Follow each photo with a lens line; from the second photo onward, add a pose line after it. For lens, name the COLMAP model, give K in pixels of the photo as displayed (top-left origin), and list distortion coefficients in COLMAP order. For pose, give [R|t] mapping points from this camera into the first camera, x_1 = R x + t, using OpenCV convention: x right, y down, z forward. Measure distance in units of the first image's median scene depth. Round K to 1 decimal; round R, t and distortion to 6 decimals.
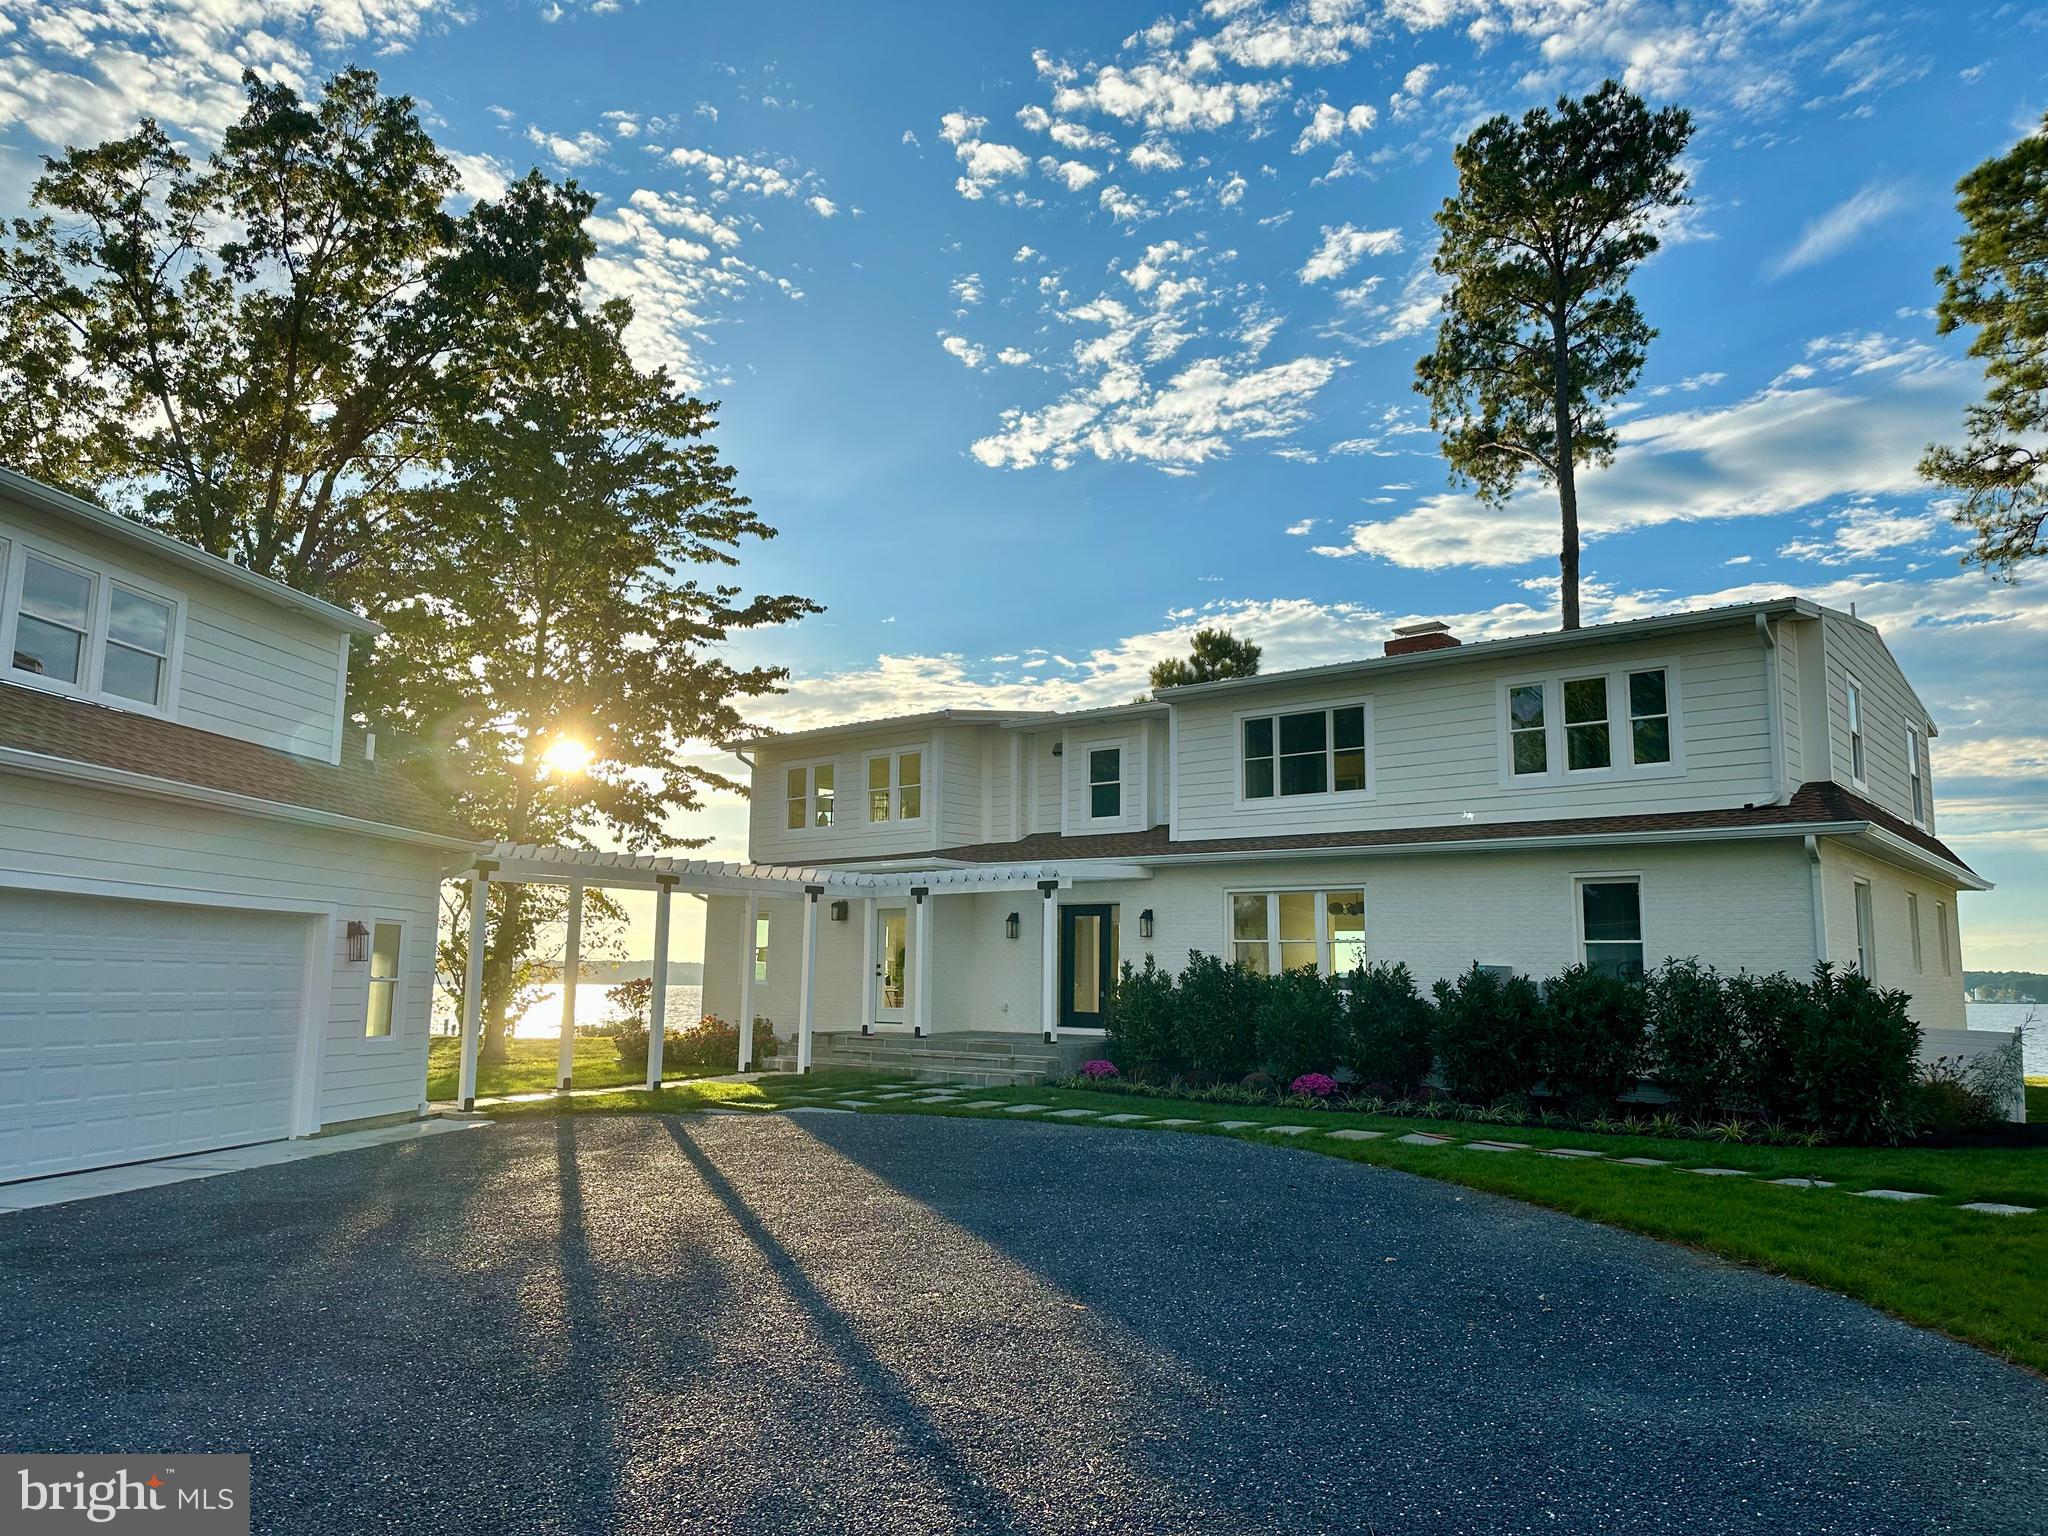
lens RADIAL K [[1449.7, 0, 1023.2], [0, 1449.7, 767.8], [0, 0, 1]] dist [0.037680, -0.027784]
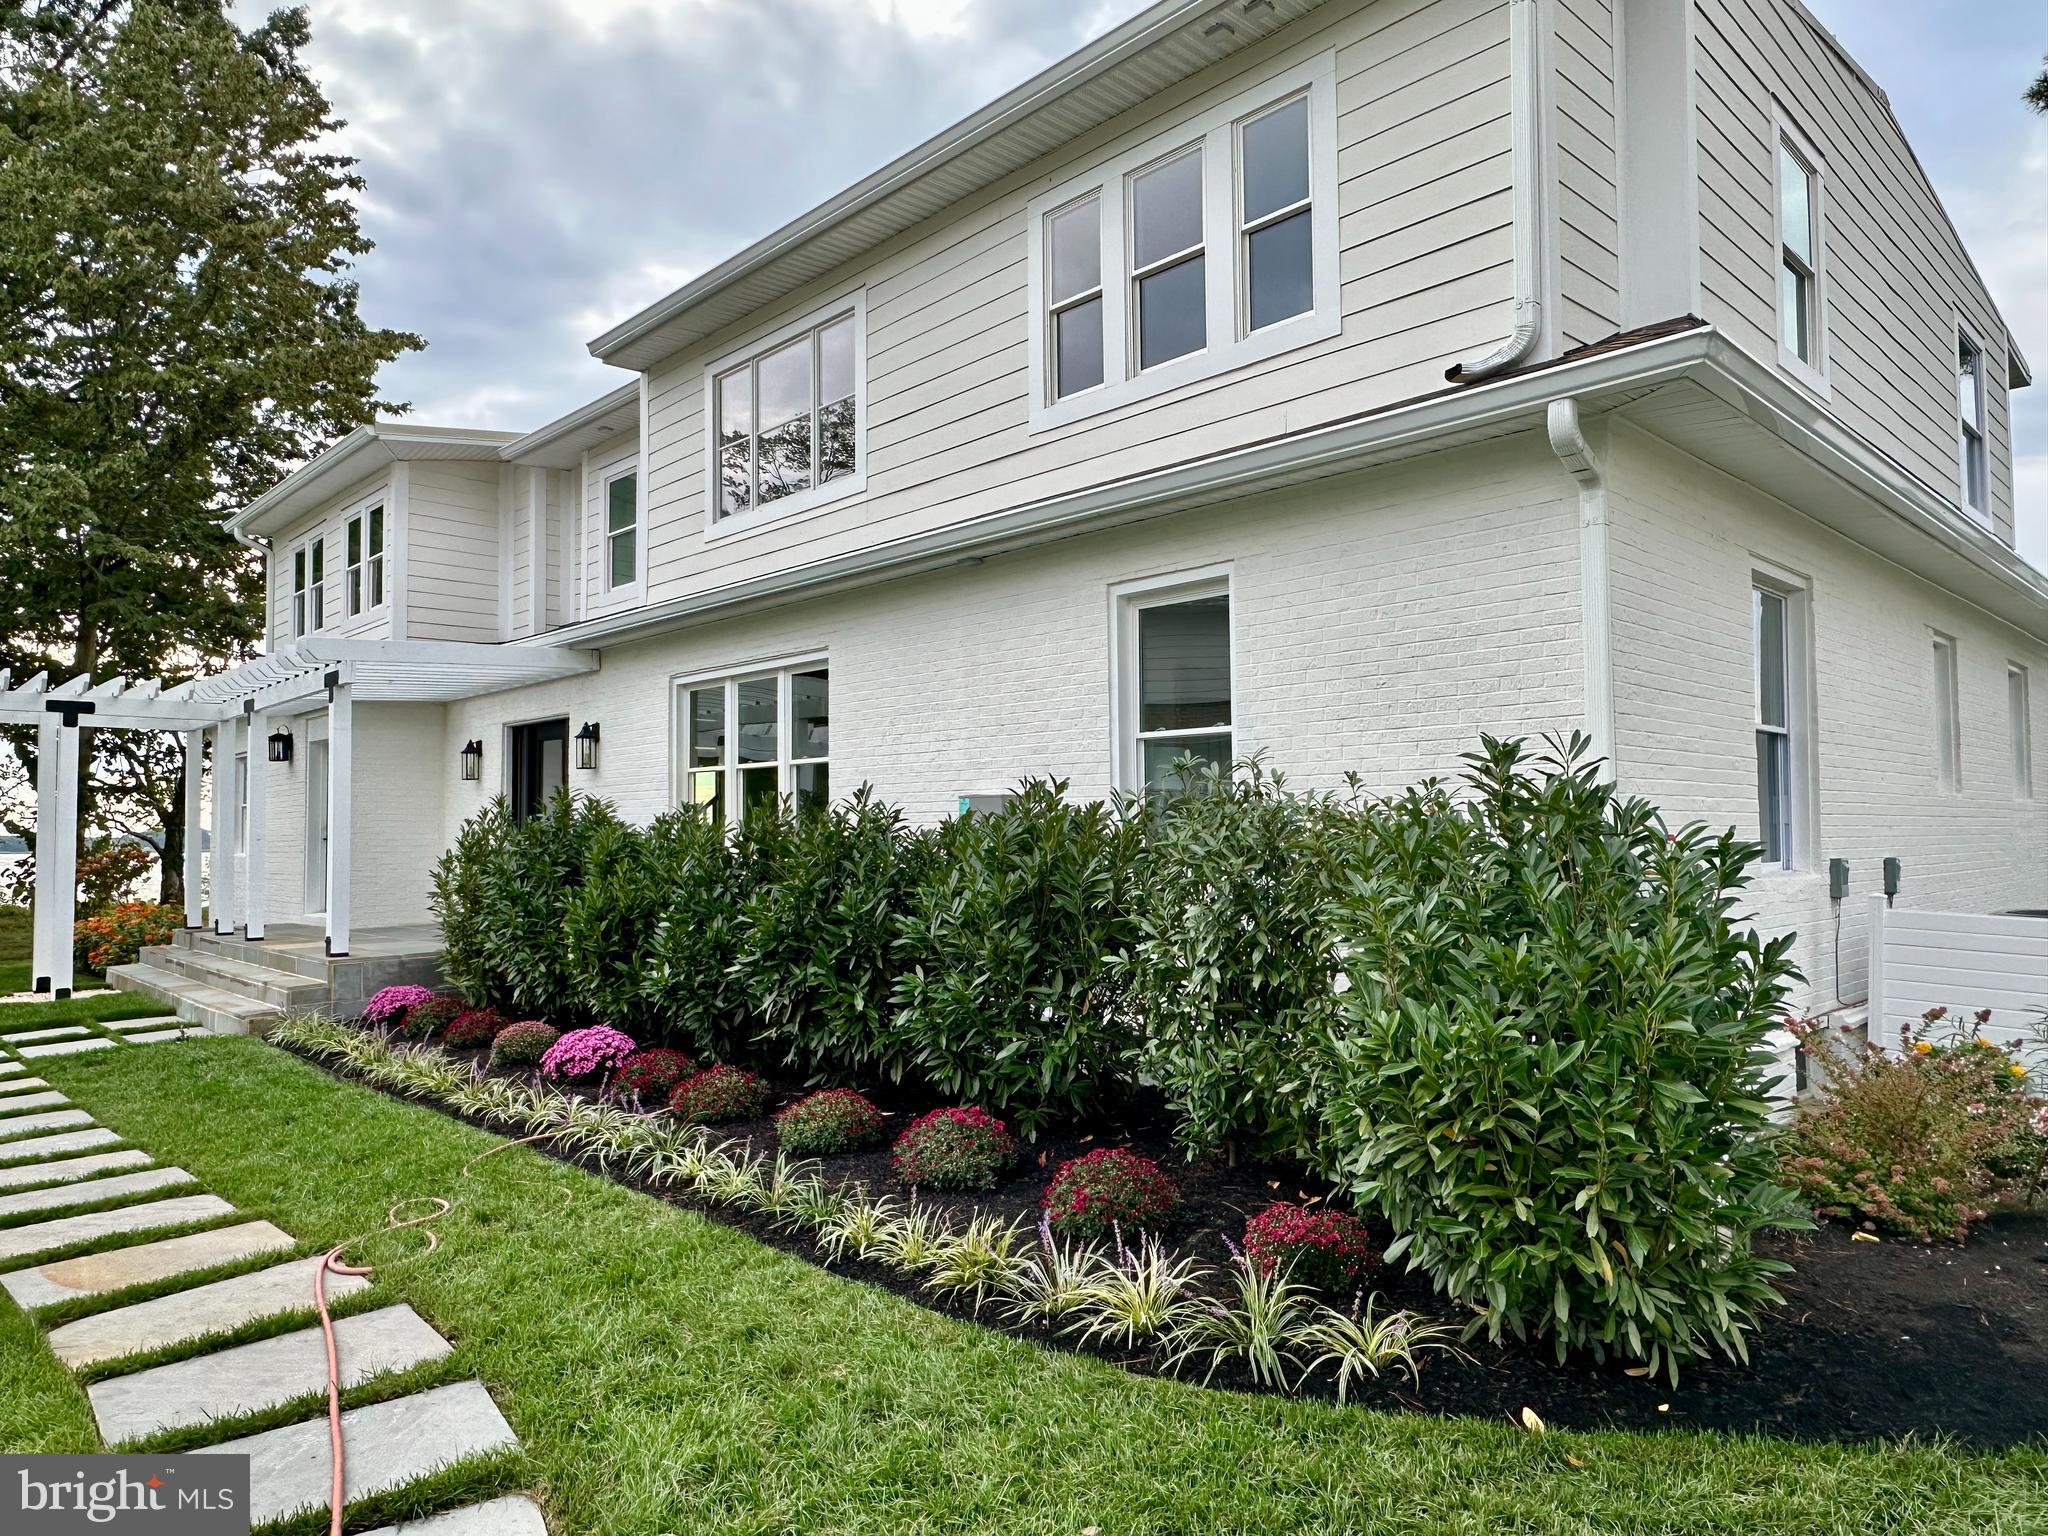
lens RADIAL K [[1300.1, 0, 1008.0], [0, 1300.1, 768.7], [0, 0, 1]] dist [-0.000908, -0.000781]
pose [[0.991151, -0.027304, -0.129903, 0.334114], [0.039722, 0.994781, 0.093982, 0.075366], [0.126659, -0.098310, 0.987063, 0.497779]]
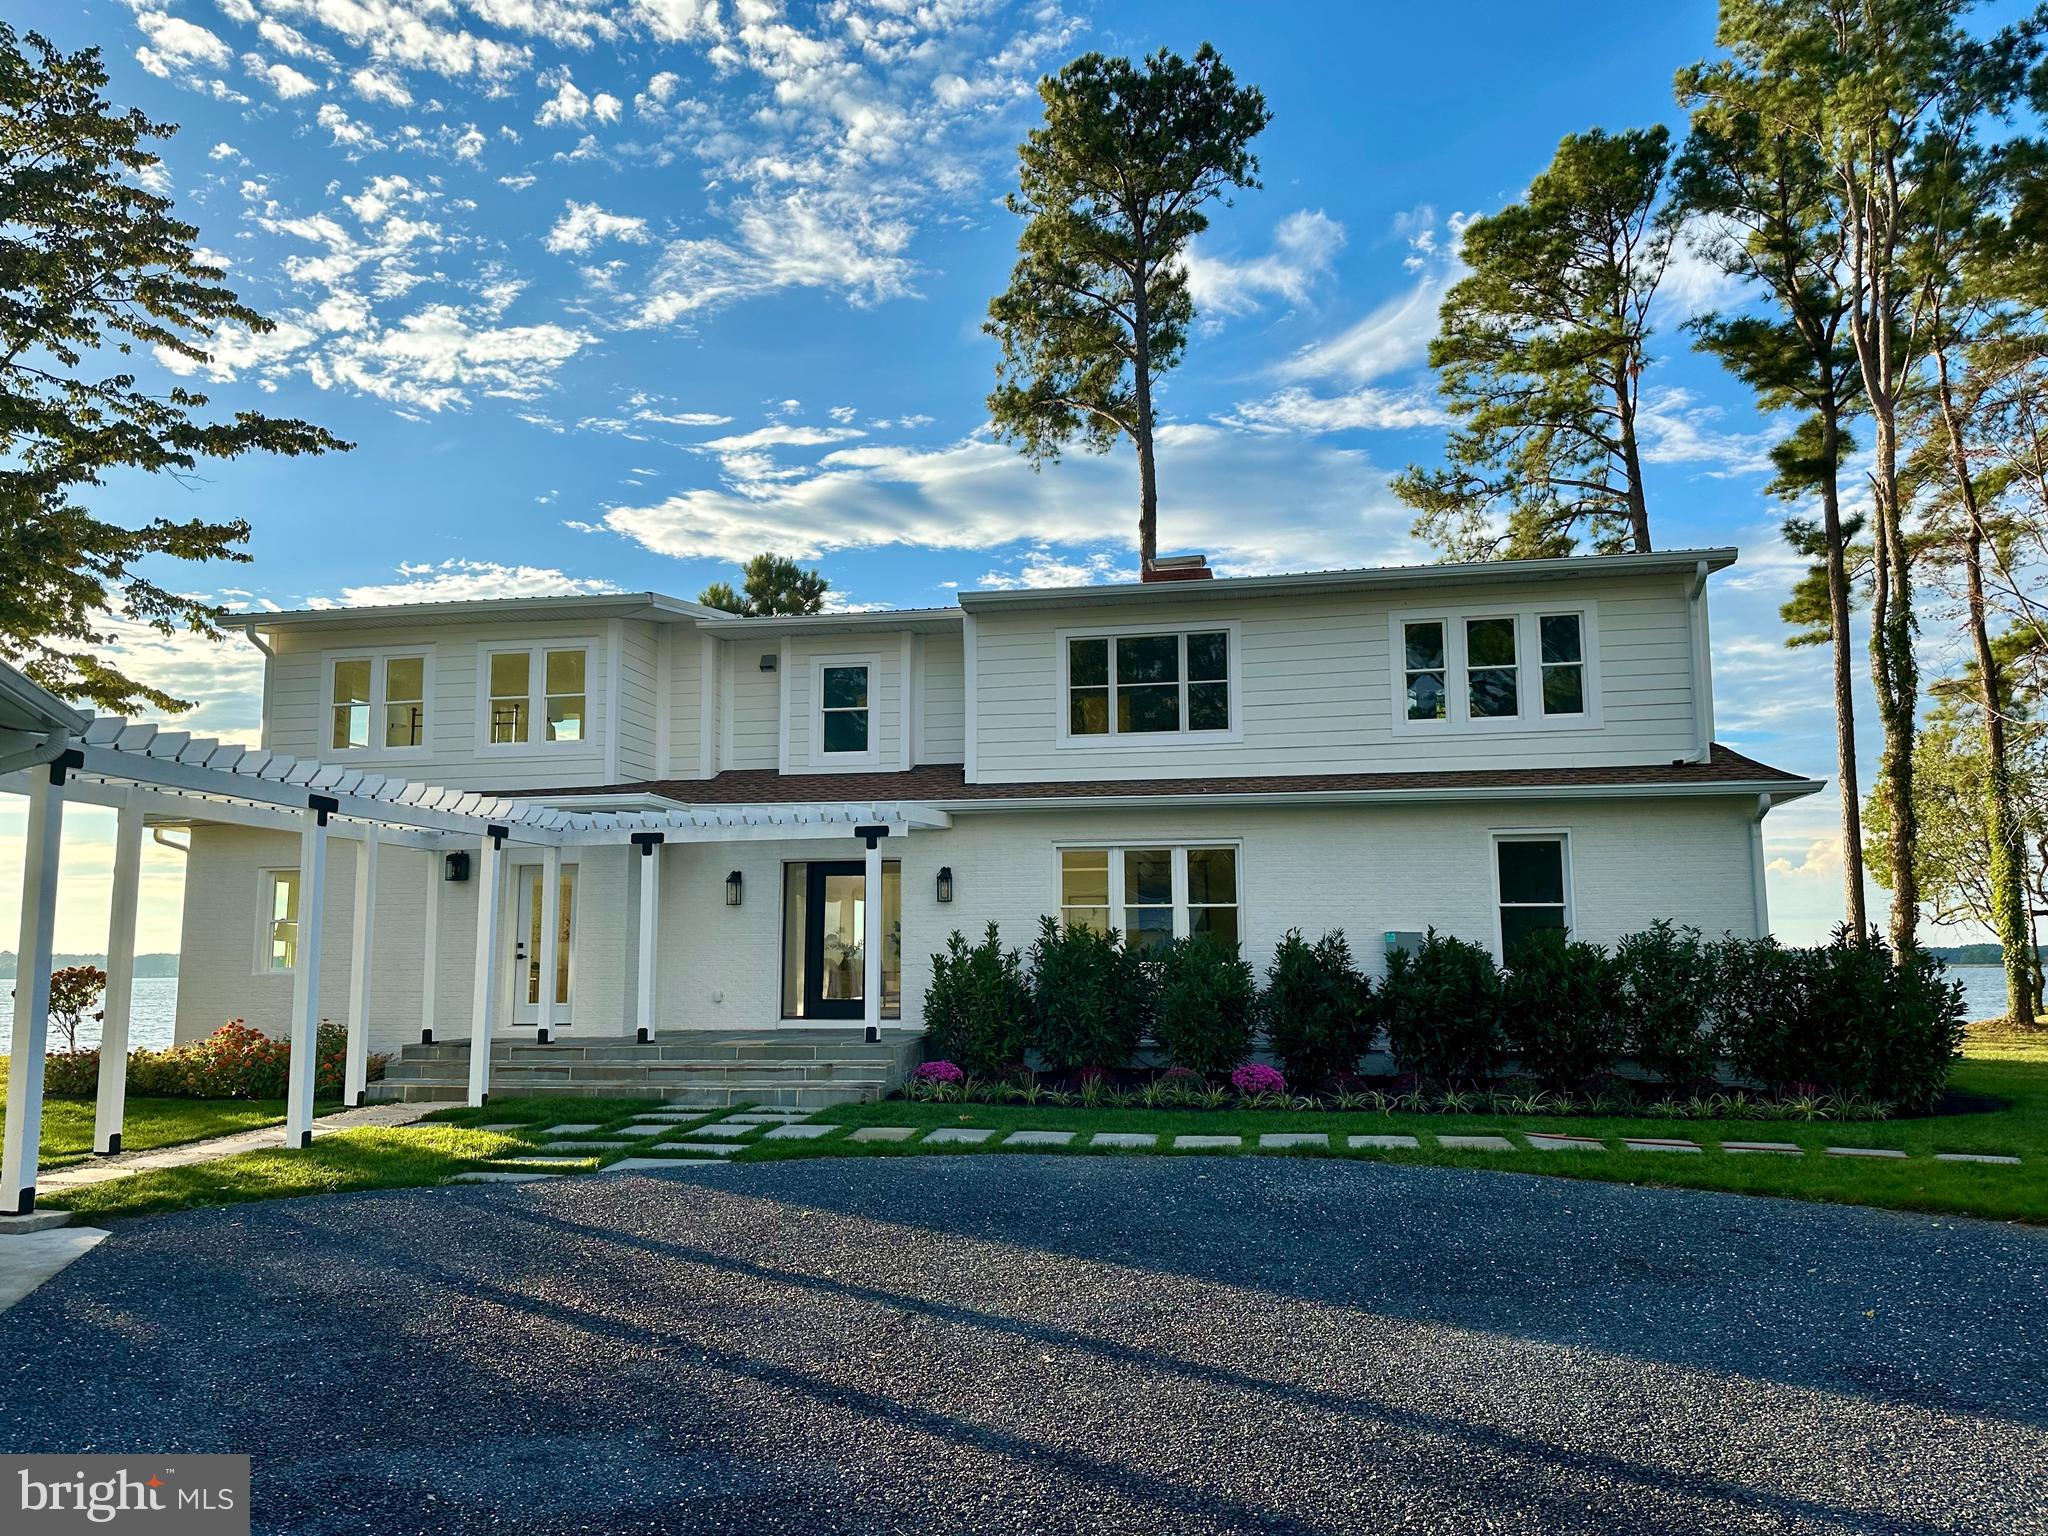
lens RADIAL K [[1449.7, 0, 1015.1], [0, 1449.7, 768.7], [0, 0, 1]] dist [0.037680, -0.027784]
pose [[0.872376, 0.049874, 0.486285, -0.271486], [-0.055377, 0.998461, -0.003060, 0.045125], [-0.485689, -0.024260, 0.873795, 0.300318]]
